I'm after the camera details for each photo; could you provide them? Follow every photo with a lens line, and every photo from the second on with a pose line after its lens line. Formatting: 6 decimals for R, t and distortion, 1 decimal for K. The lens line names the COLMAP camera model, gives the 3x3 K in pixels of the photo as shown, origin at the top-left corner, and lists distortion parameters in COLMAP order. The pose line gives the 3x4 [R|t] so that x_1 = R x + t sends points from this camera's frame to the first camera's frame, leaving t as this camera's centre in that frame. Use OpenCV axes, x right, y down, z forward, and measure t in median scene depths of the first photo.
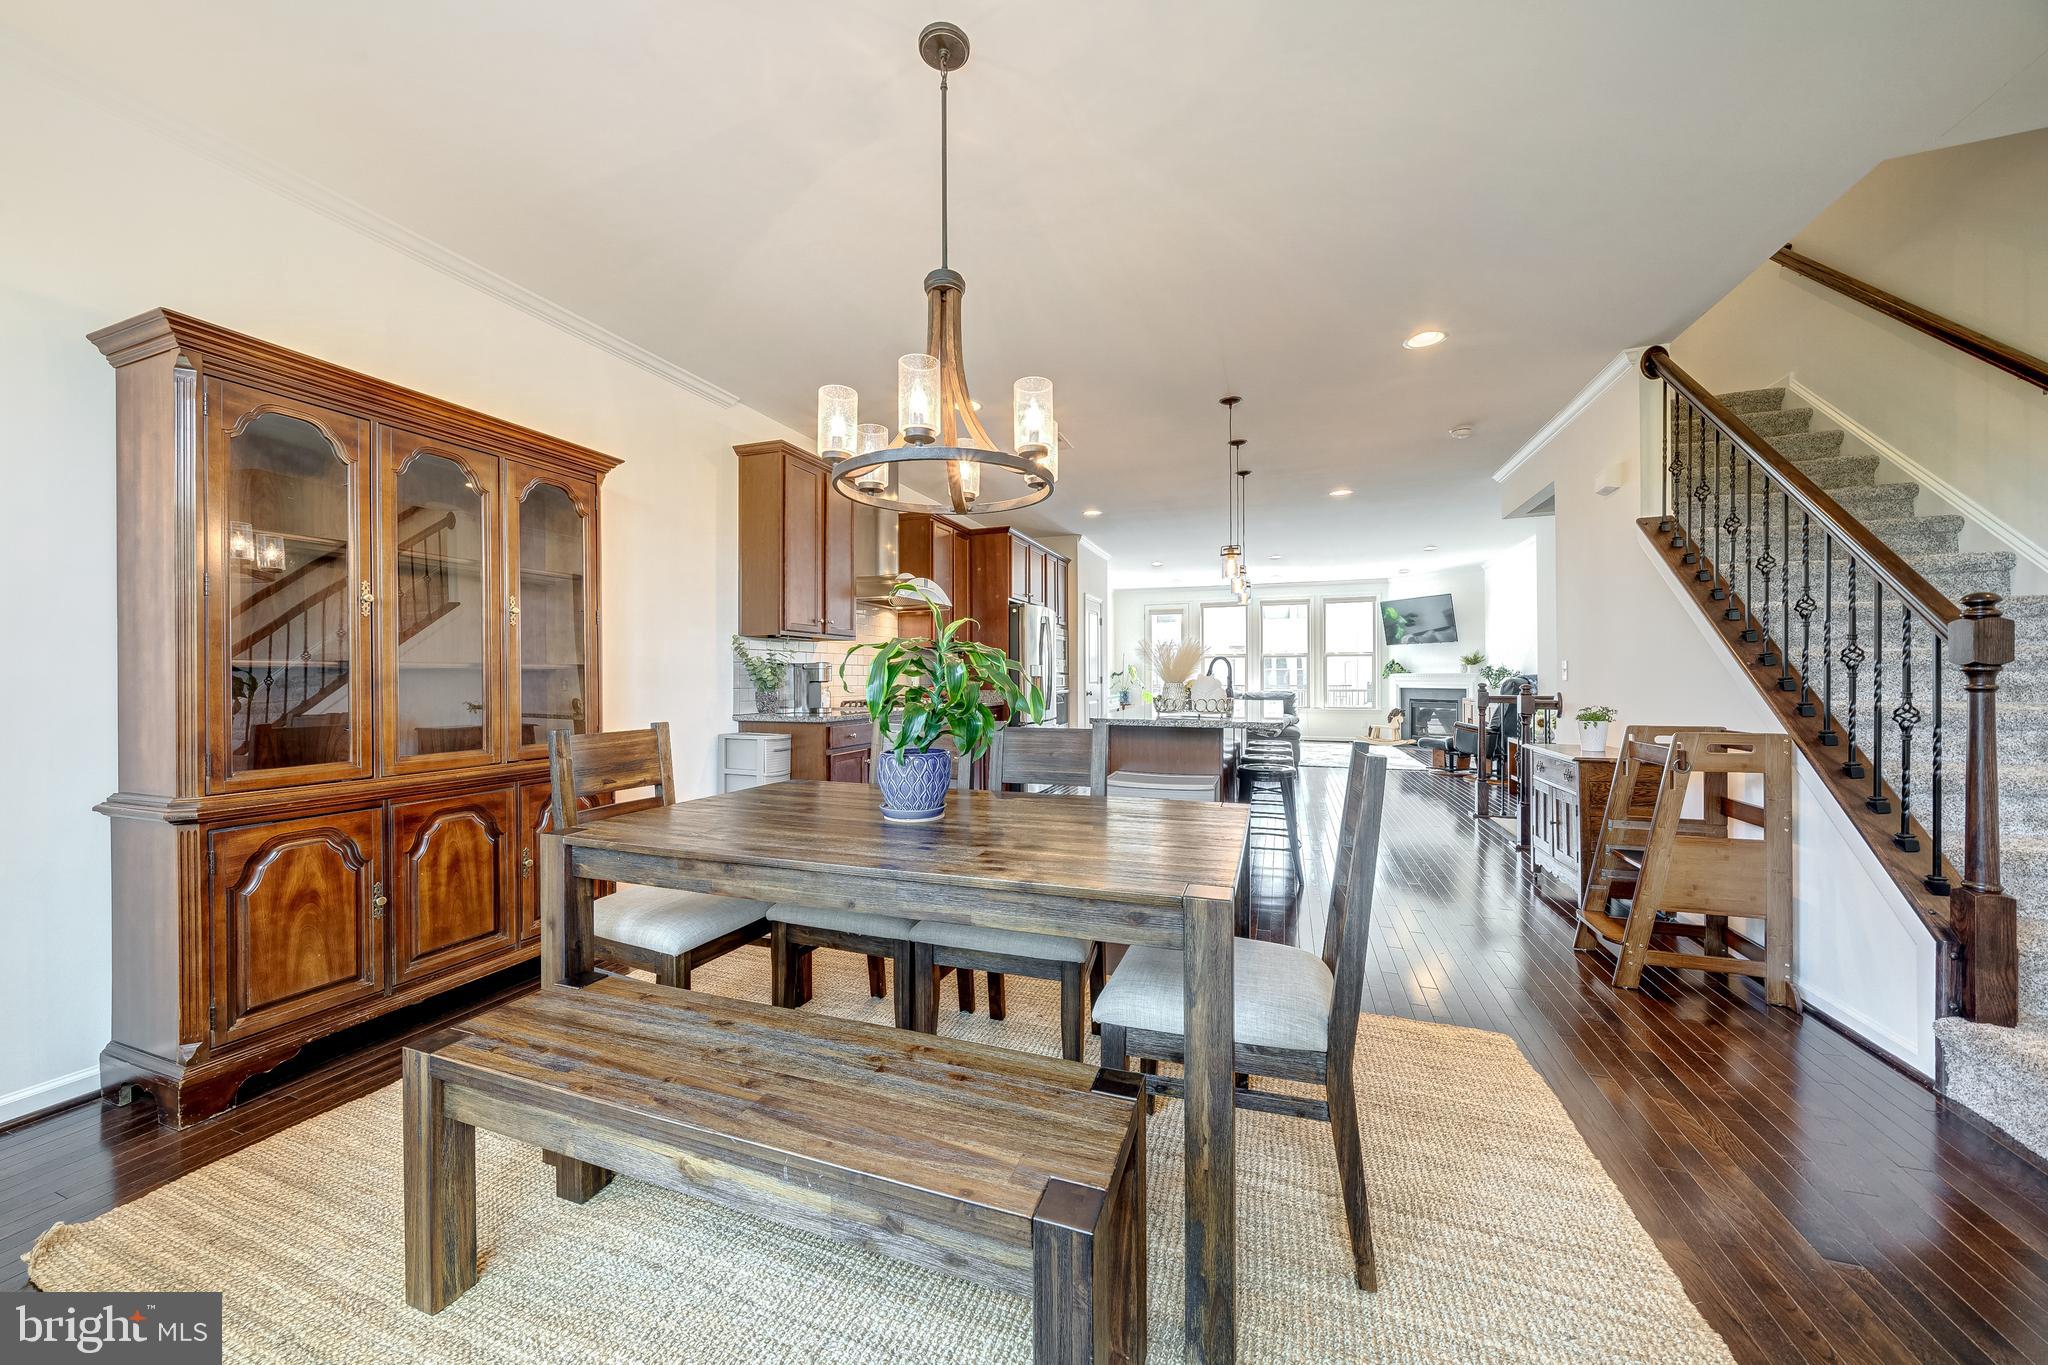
lens RADIAL K [[708.6, 0, 1028.4], [0, 708.6, 679.3], [0, 0, 1]] dist [-0.000071, -0.000069]
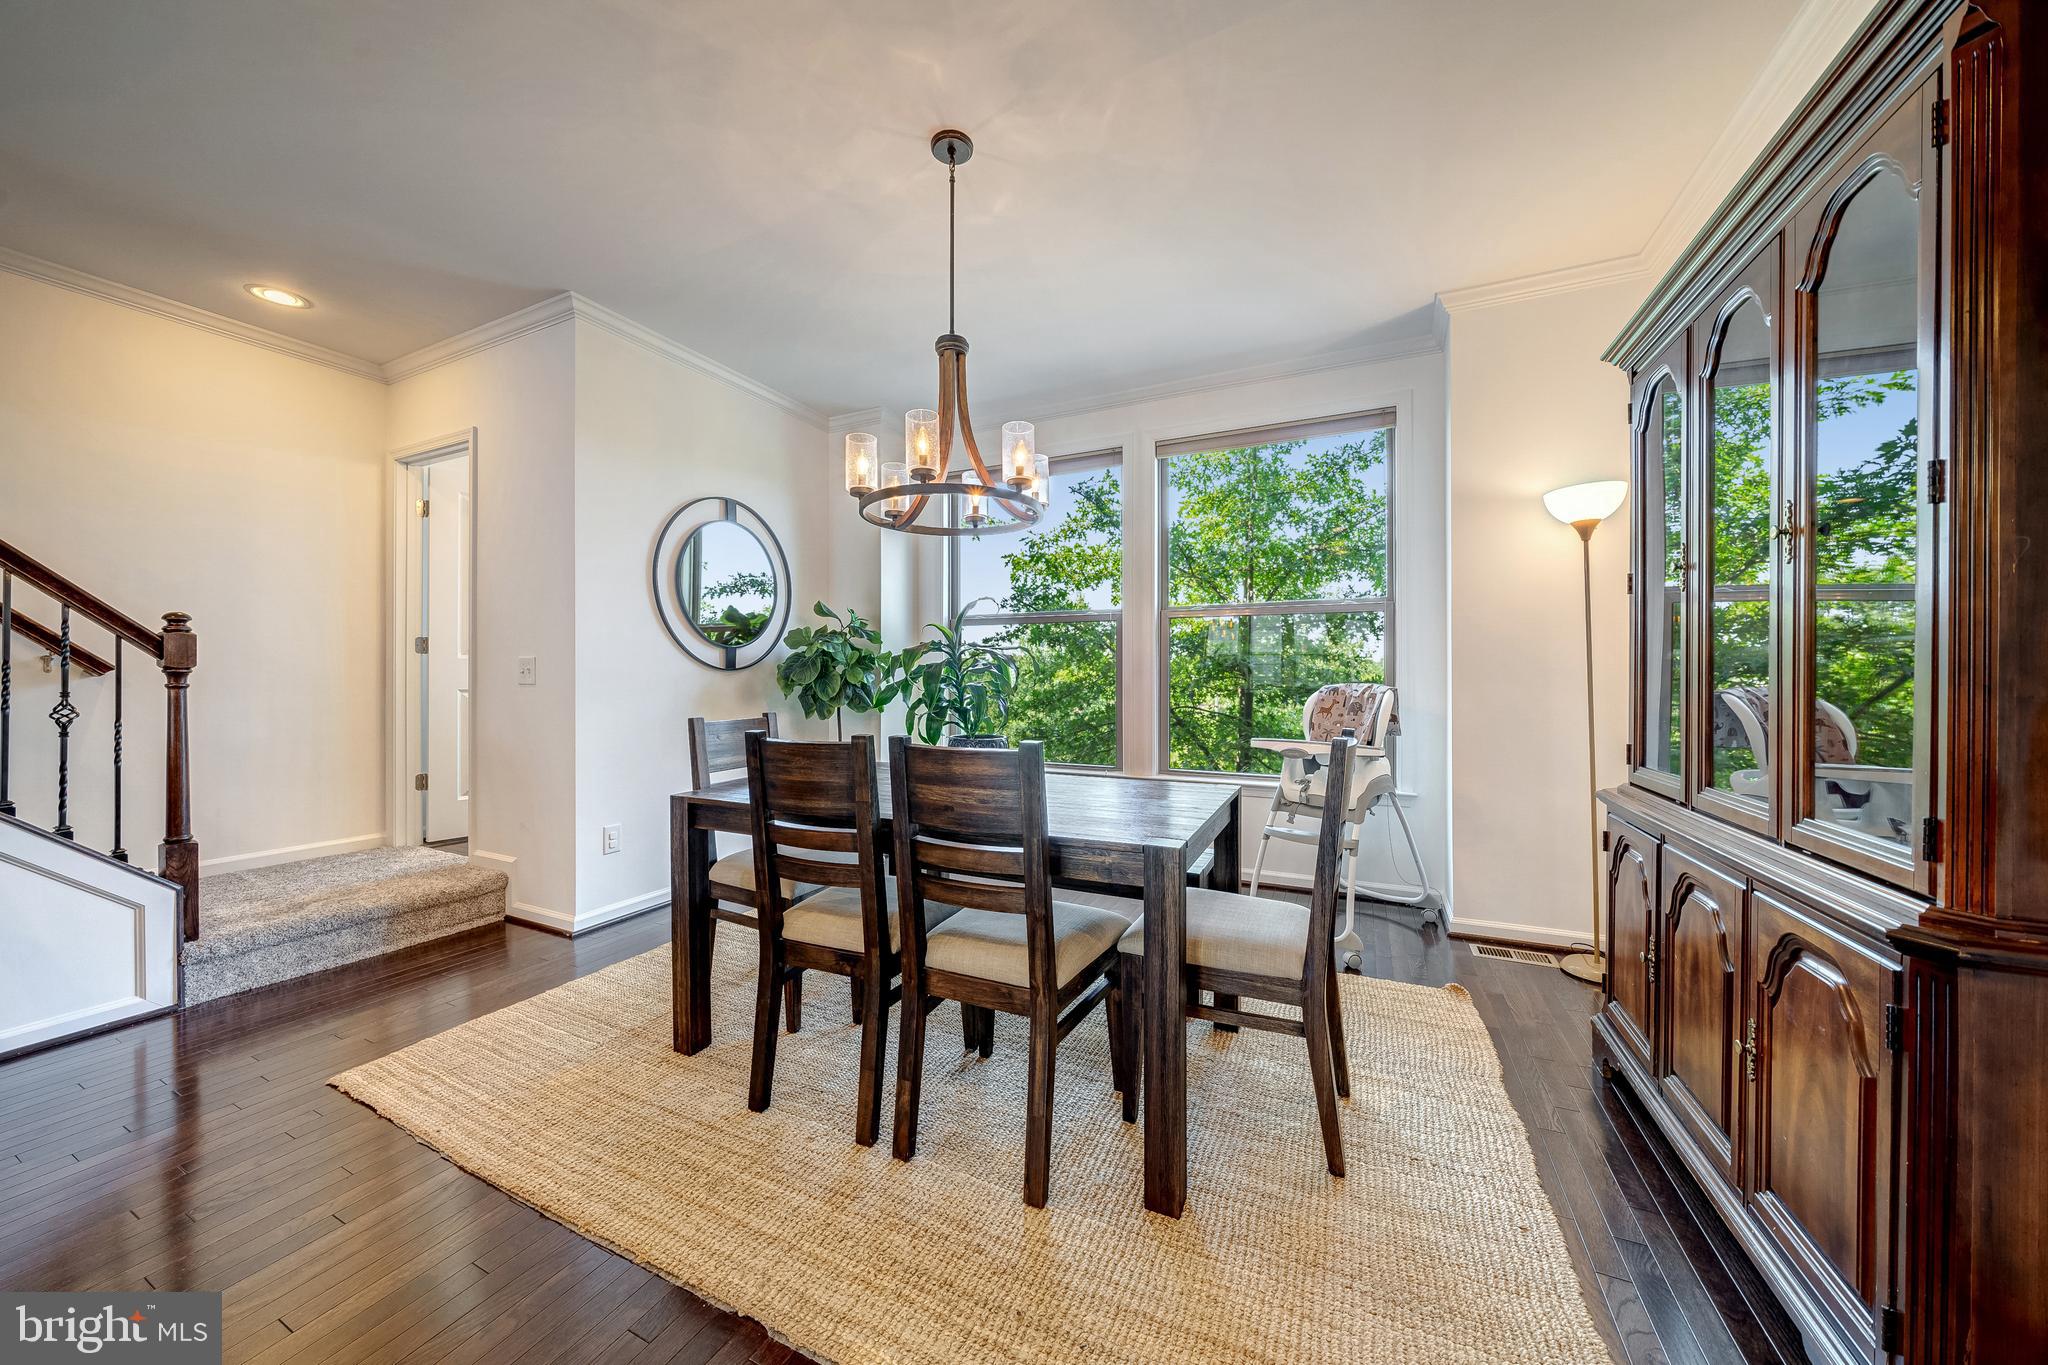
lens RADIAL K [[707.5, 0, 1018.2], [0, 707.5, 668.3], [0, 0, 1]] dist [-0.001662, -0.000053]
pose [[-0.994334, 0.006861, 0.106080, -0.055721], [0.006164, 0.999957, -0.006899, -0.000399], [-0.106123, -0.006206, -0.994334, 0.371867]]
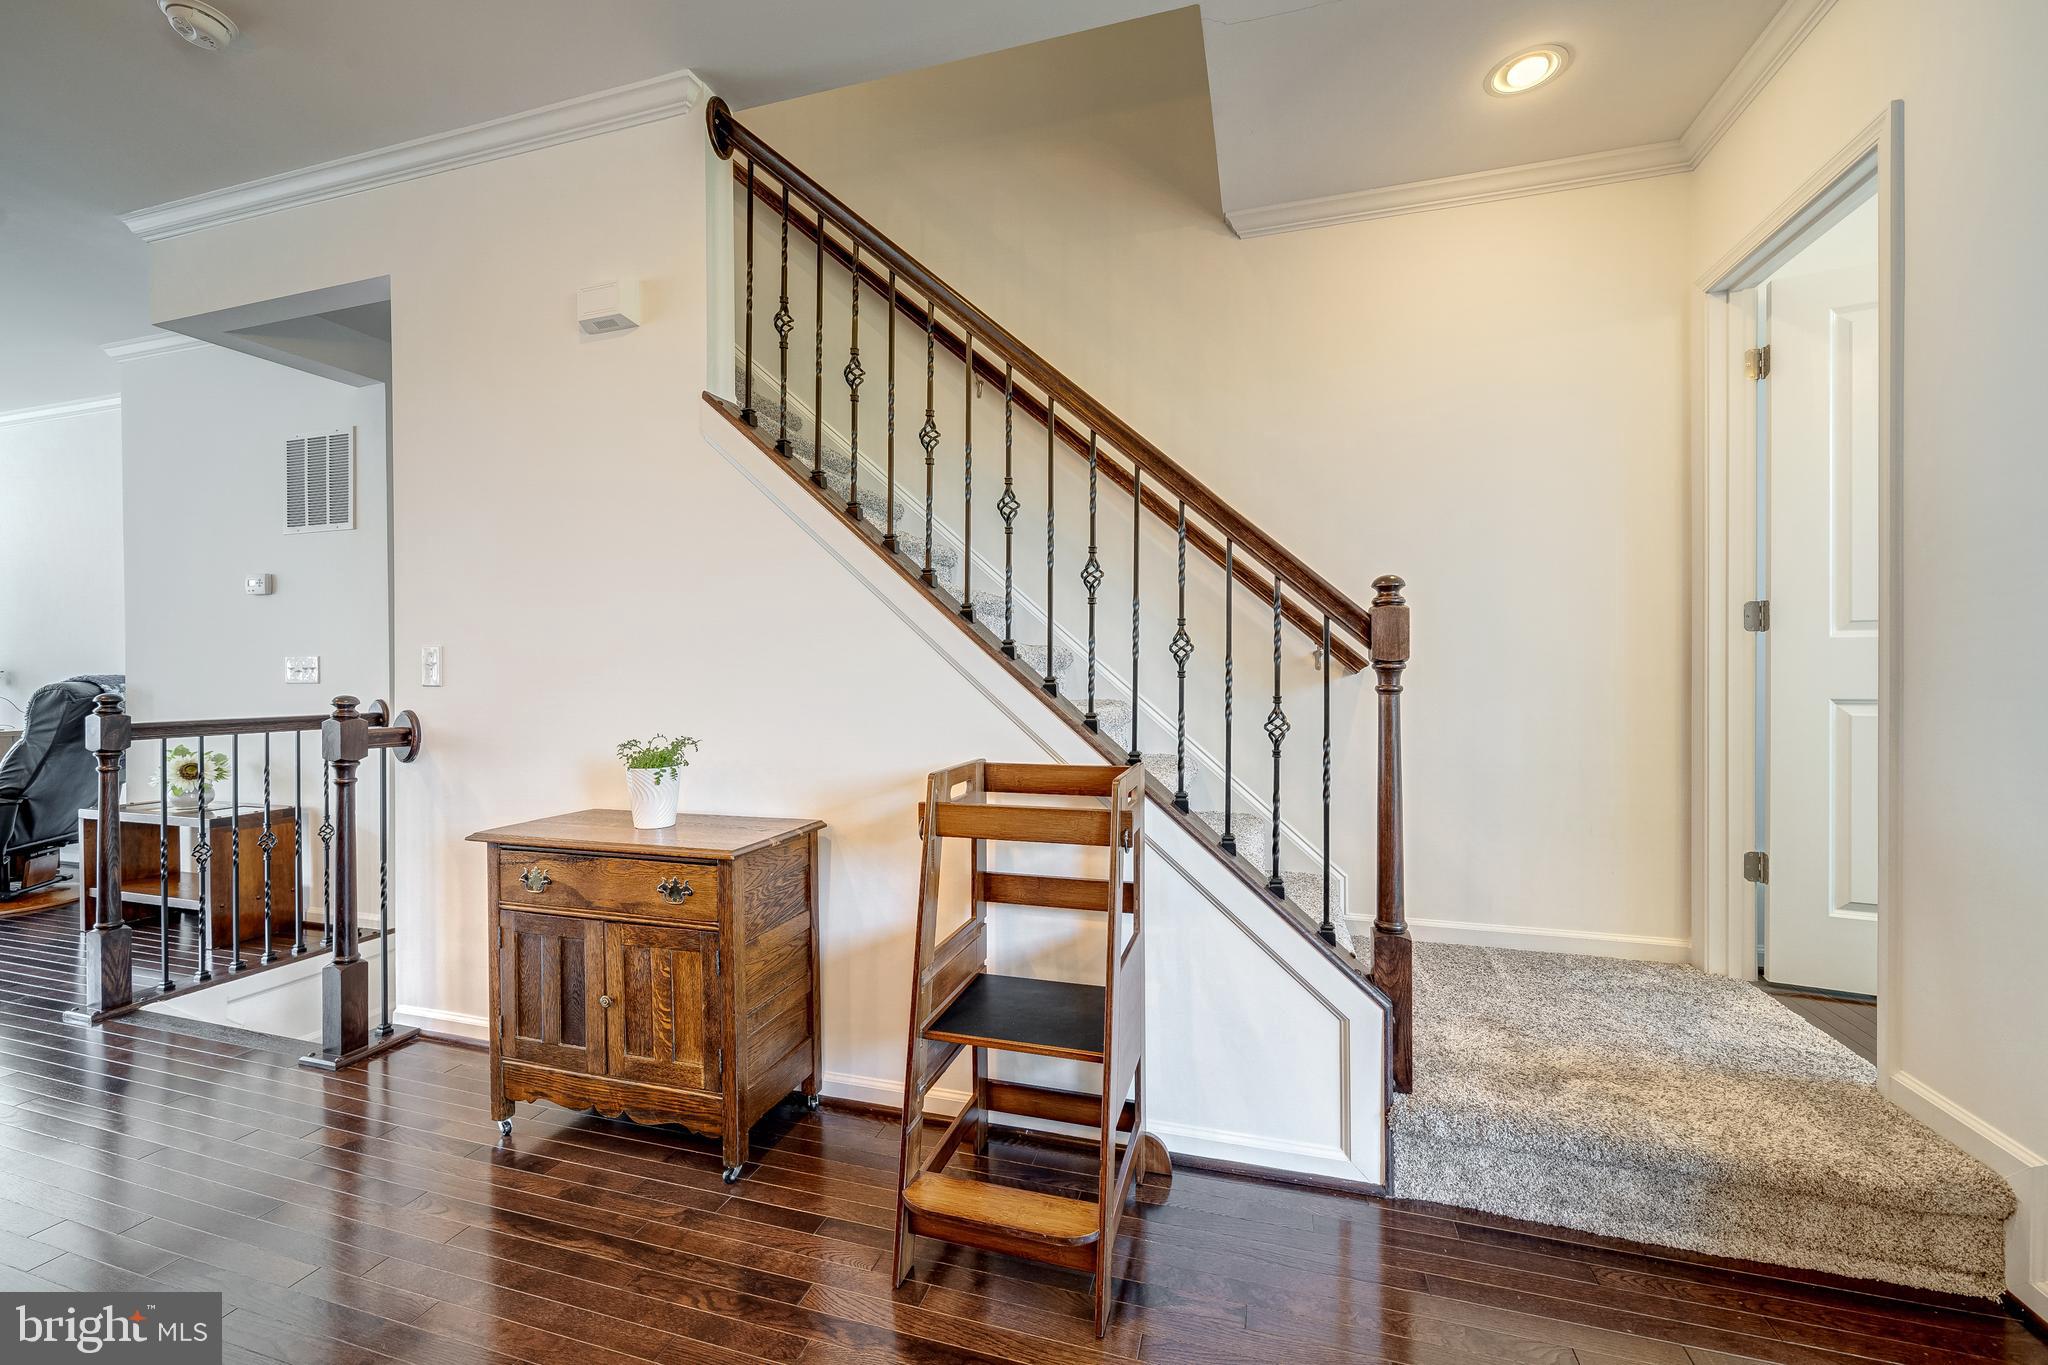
lens RADIAL K [[787.1, 0, 1024.0], [0, 787.1, 682.5], [0, 0, 1]] dist [-0.000805, 0.000062]
pose [[-0.044793, -0.005146, 0.998983, 0.076446], [0.006051, 0.999967, 0.005422, -0.000622], [-0.998978, 0.006287, -0.044760, 0.258305]]
